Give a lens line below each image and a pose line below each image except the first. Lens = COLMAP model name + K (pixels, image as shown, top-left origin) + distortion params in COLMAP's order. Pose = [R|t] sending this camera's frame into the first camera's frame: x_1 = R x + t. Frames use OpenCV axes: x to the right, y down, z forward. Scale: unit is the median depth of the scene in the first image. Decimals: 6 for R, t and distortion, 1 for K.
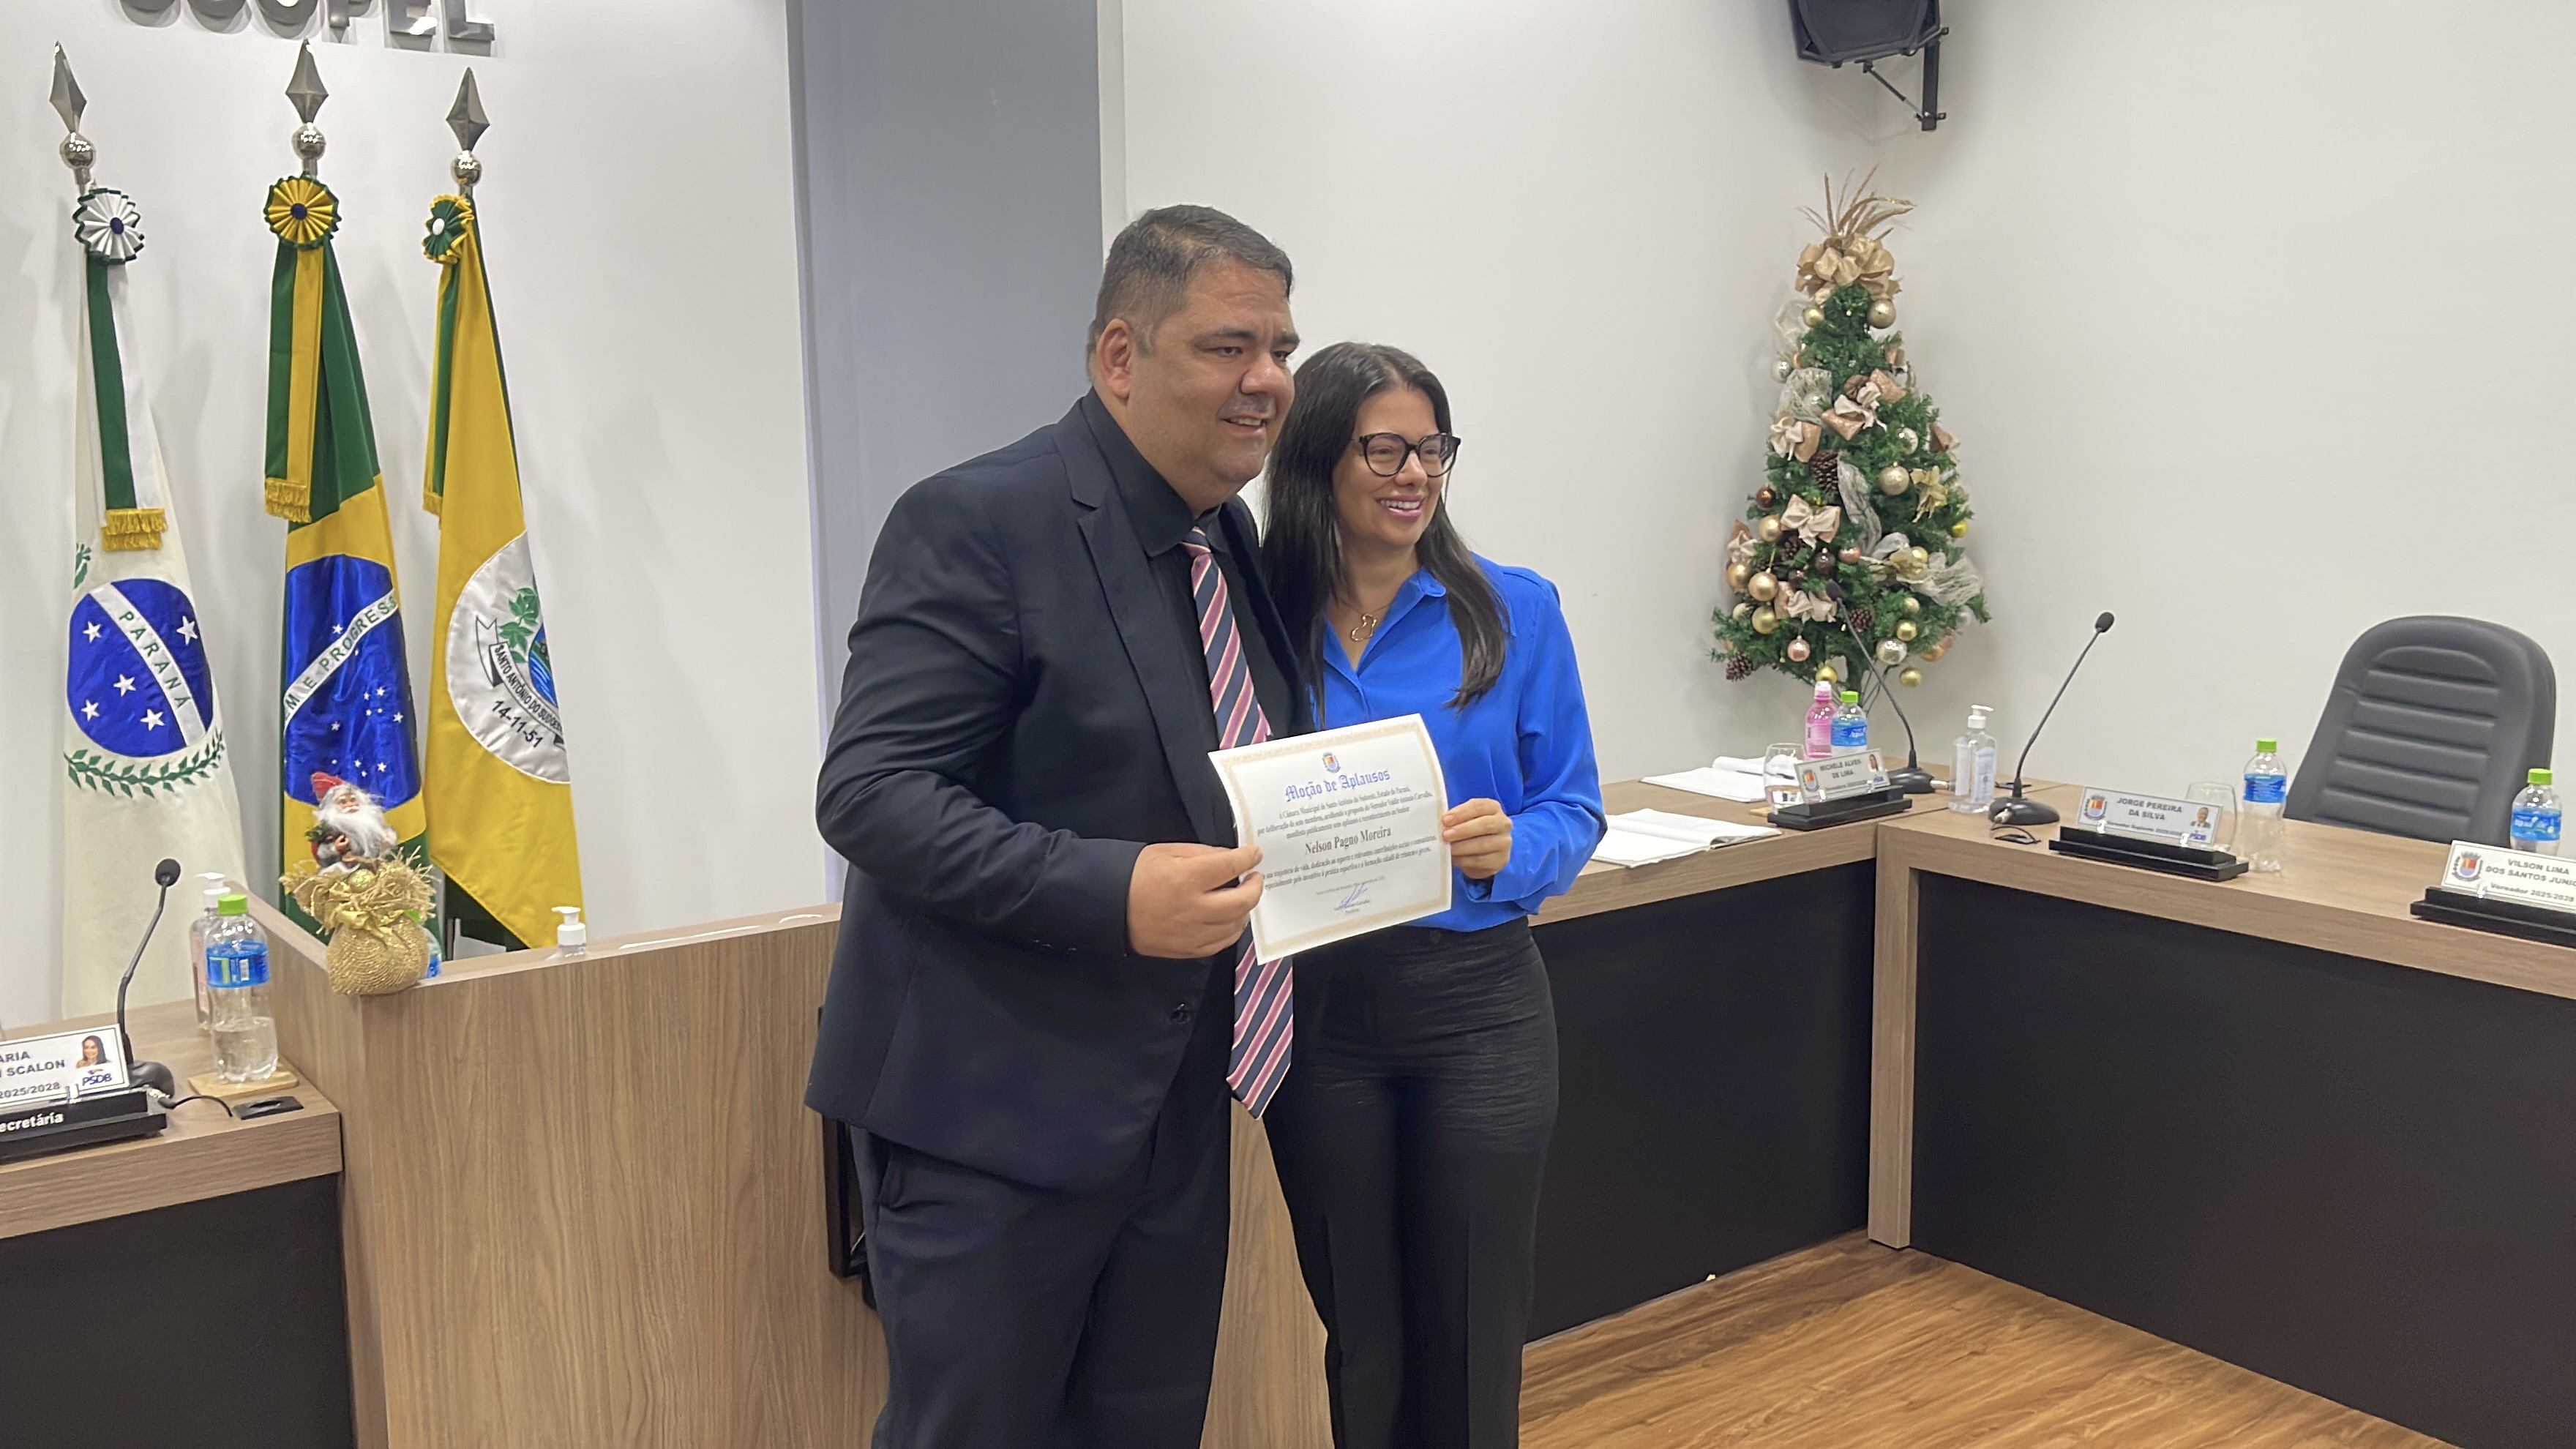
lens RADIAL K [[2239.7, 0, 1284.2], [0, 2239.7, 732.0], [0, 0, 1]] dist [0.055568, -0.047227]
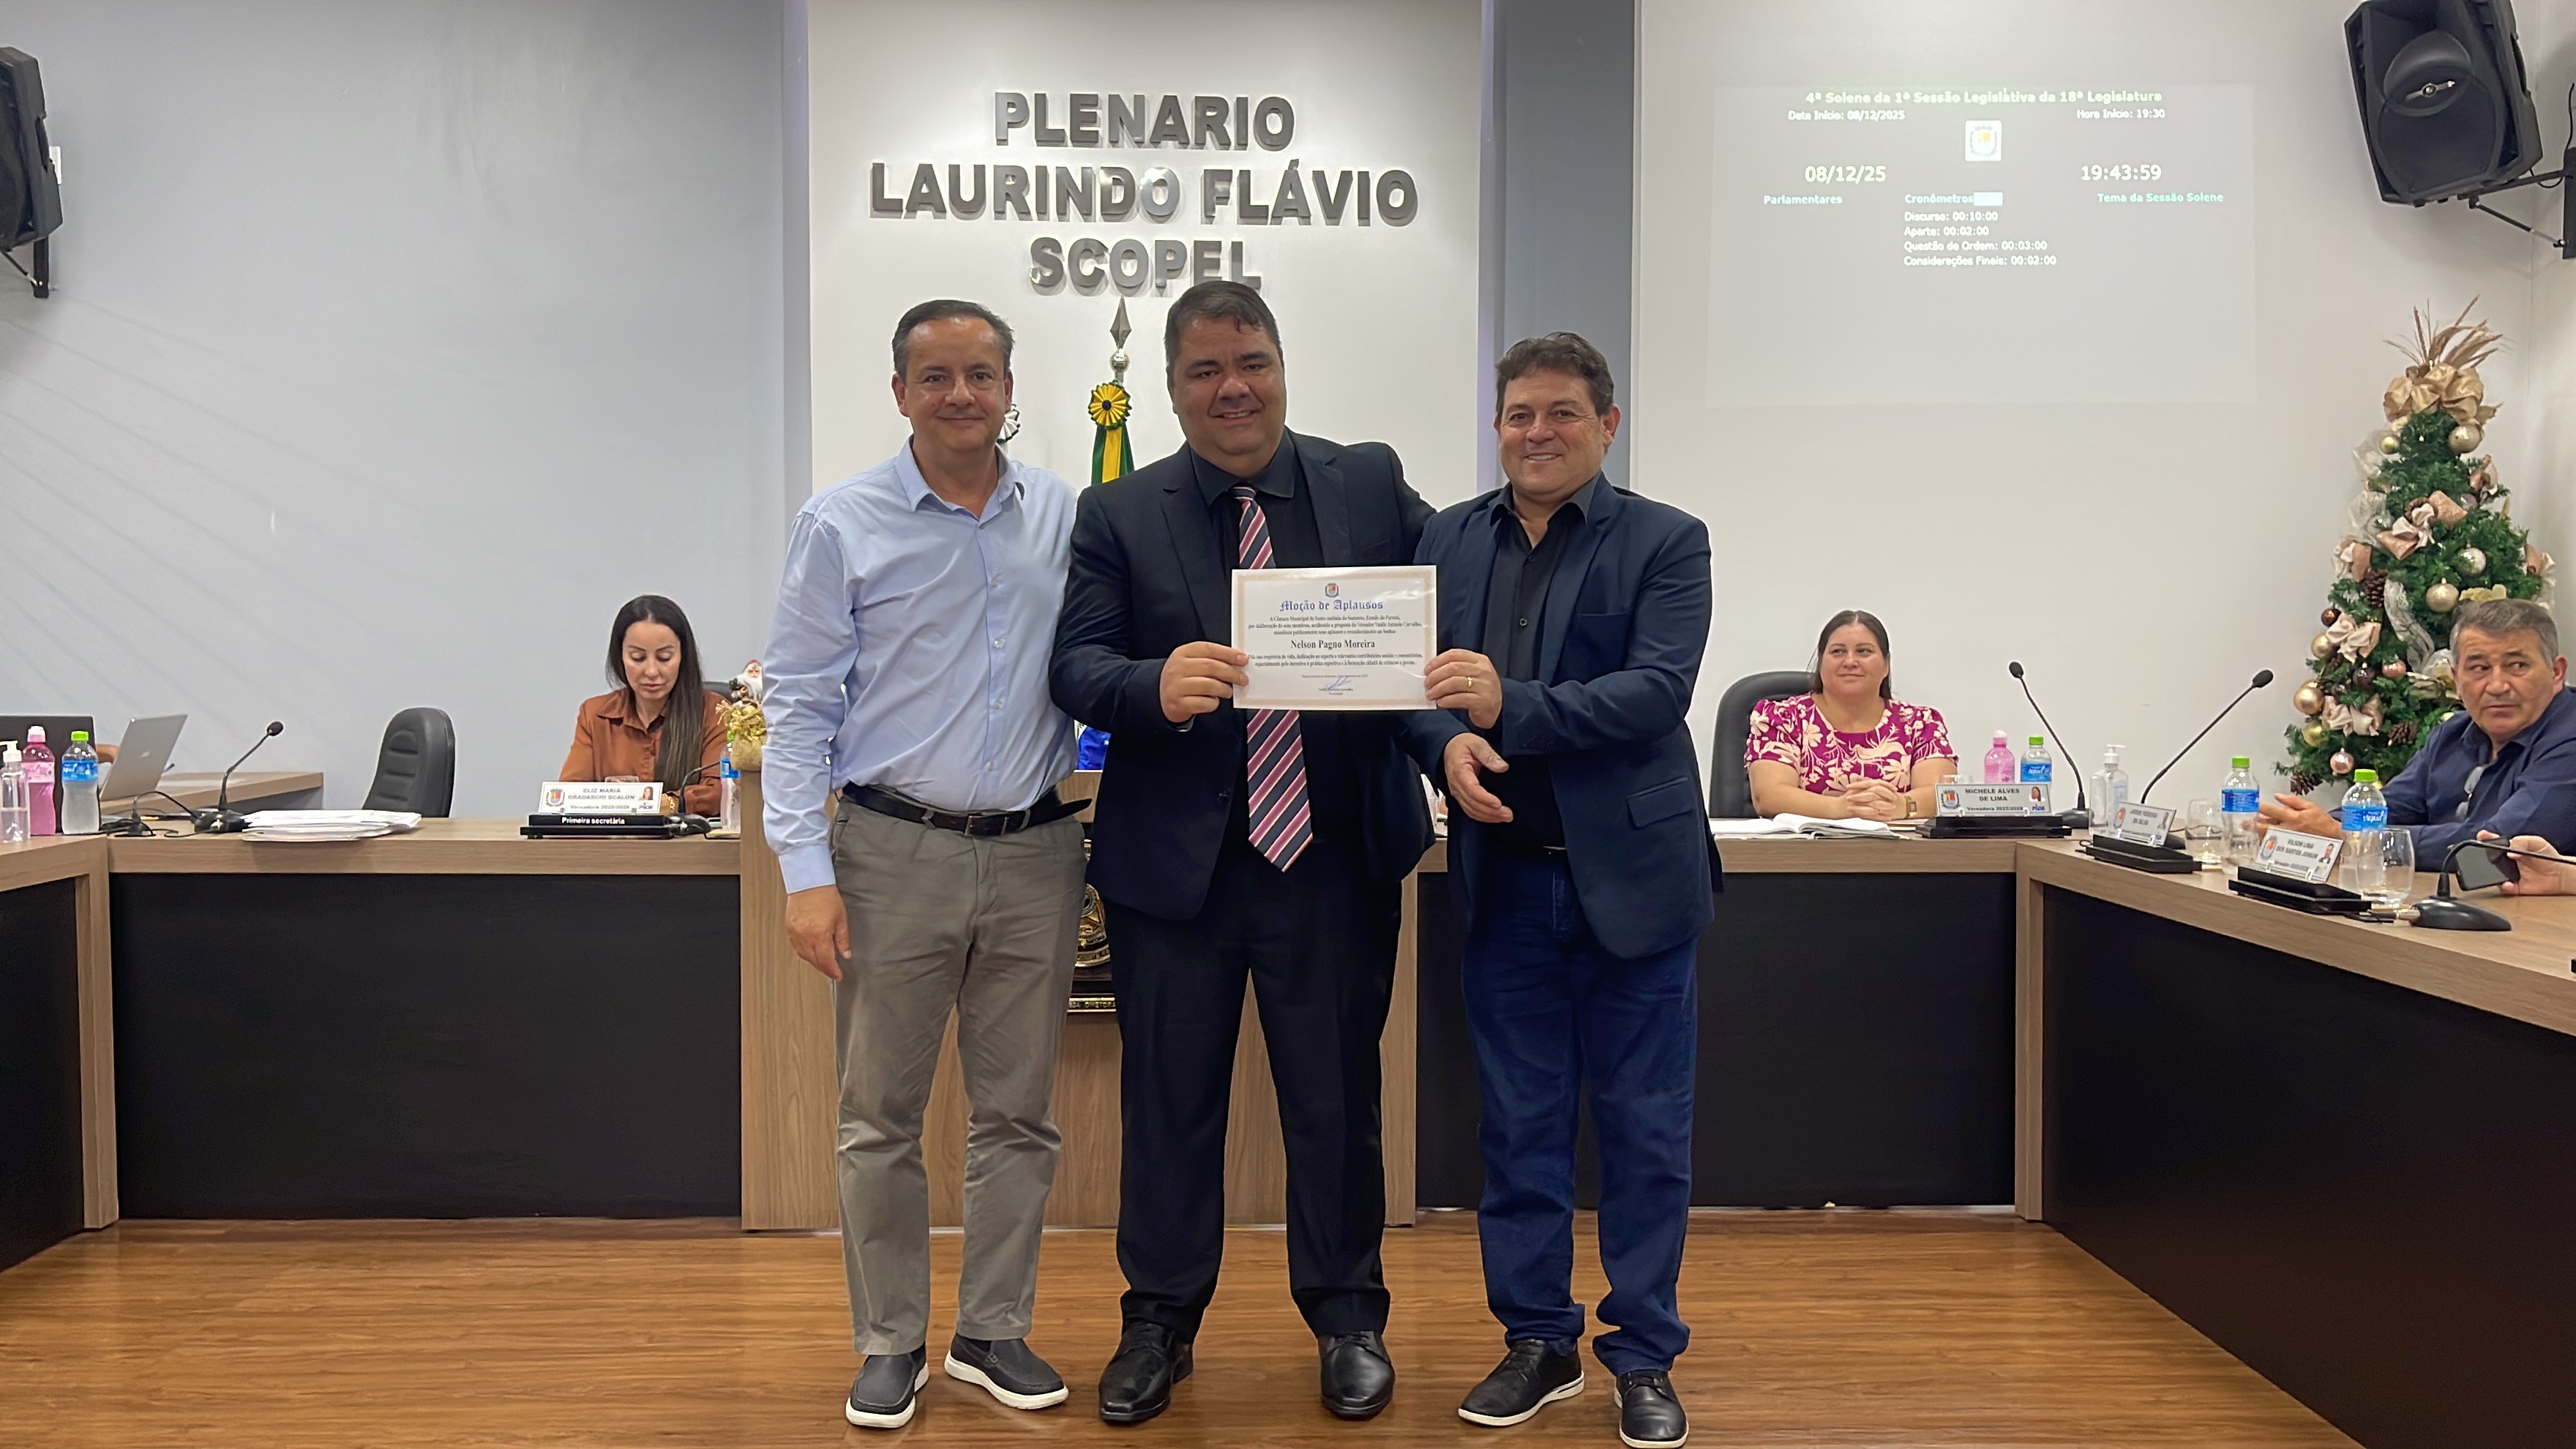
lens RADIAL K [[2239.7, 0, 1289.1], [0, 2239.7, 740.3], [0, 0, 1]] dist [0.055568, -0.047227]
pose [[0.820556, 0.035462, -0.570465, 0.538894], [-0.094965, 0.992660, -0.074891, 0.097308], [0.563622, 0.115627, 0.817901, -0.148944]]
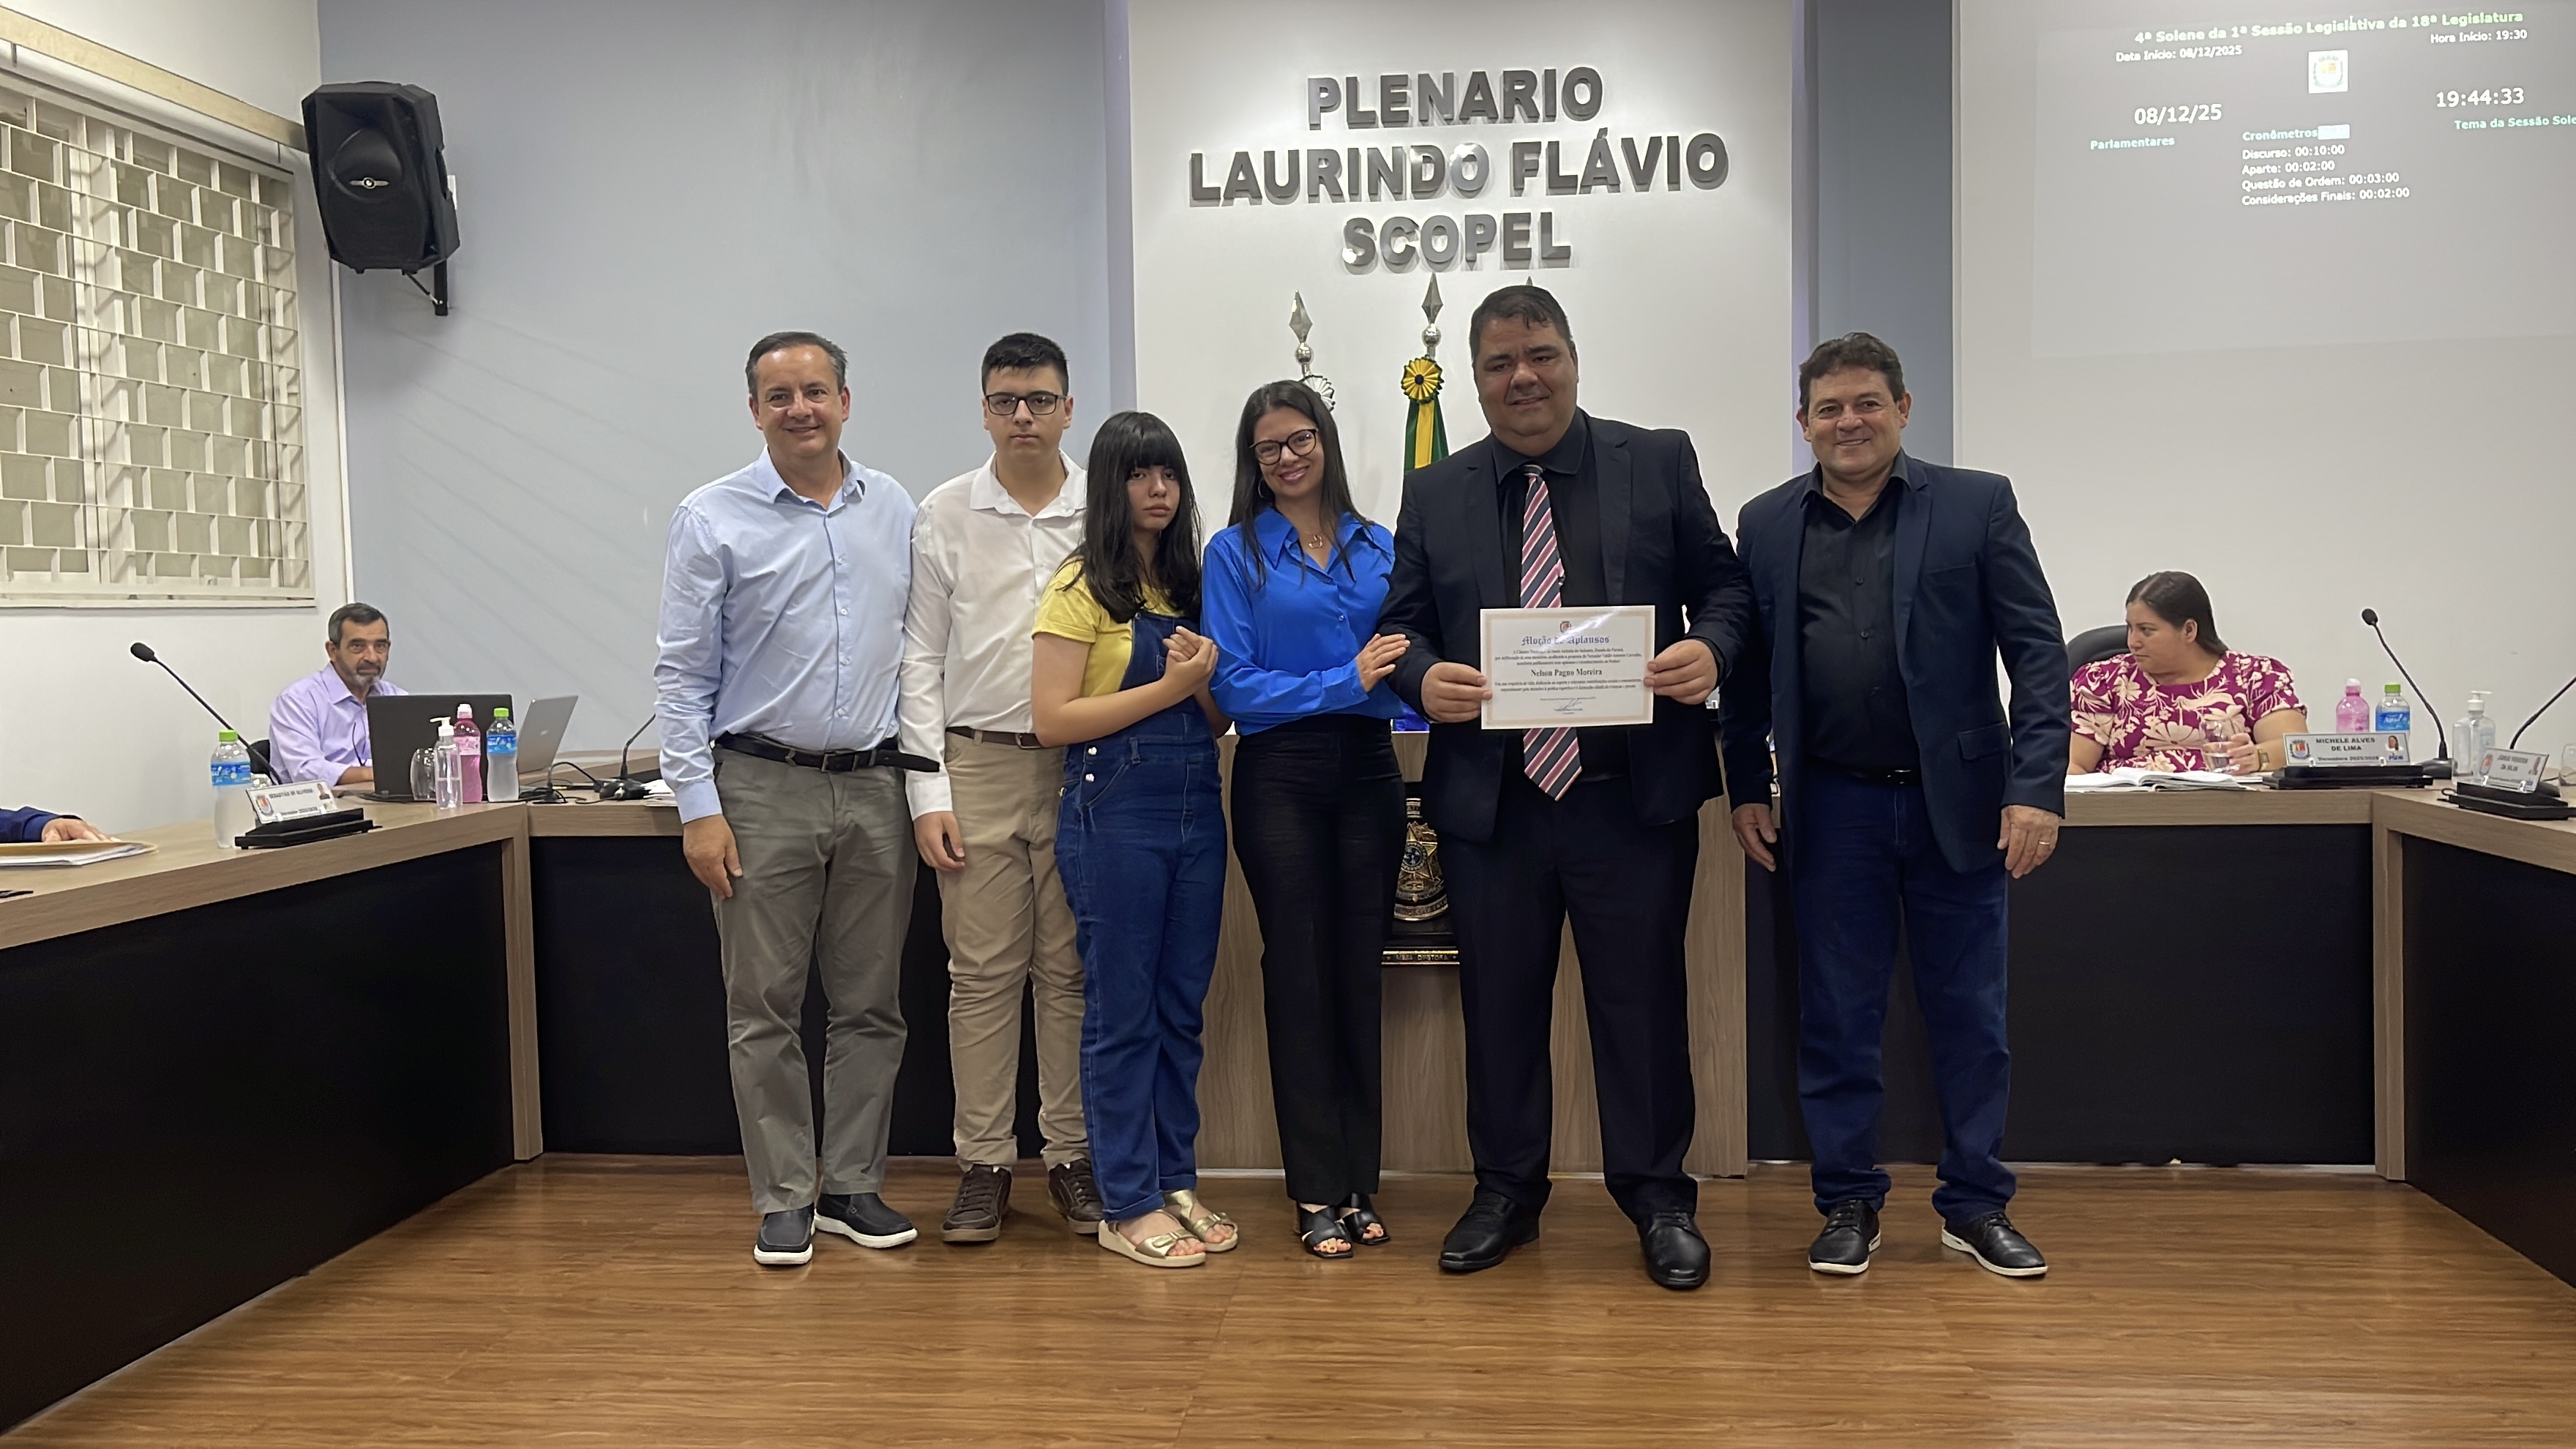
lens RADIAL K [[2239.7, 0, 1288.0], [0, 2239.7, 736.3], [0, 0, 1]] dist [0.055568, -0.047227]
pose [[0.738429, 0.029423, -0.673689, 0.546918], [-0.089798, 0.994441, -0.054995, 0.108514], [0.668326, 0.101105, 0.736966, -0.180330]]
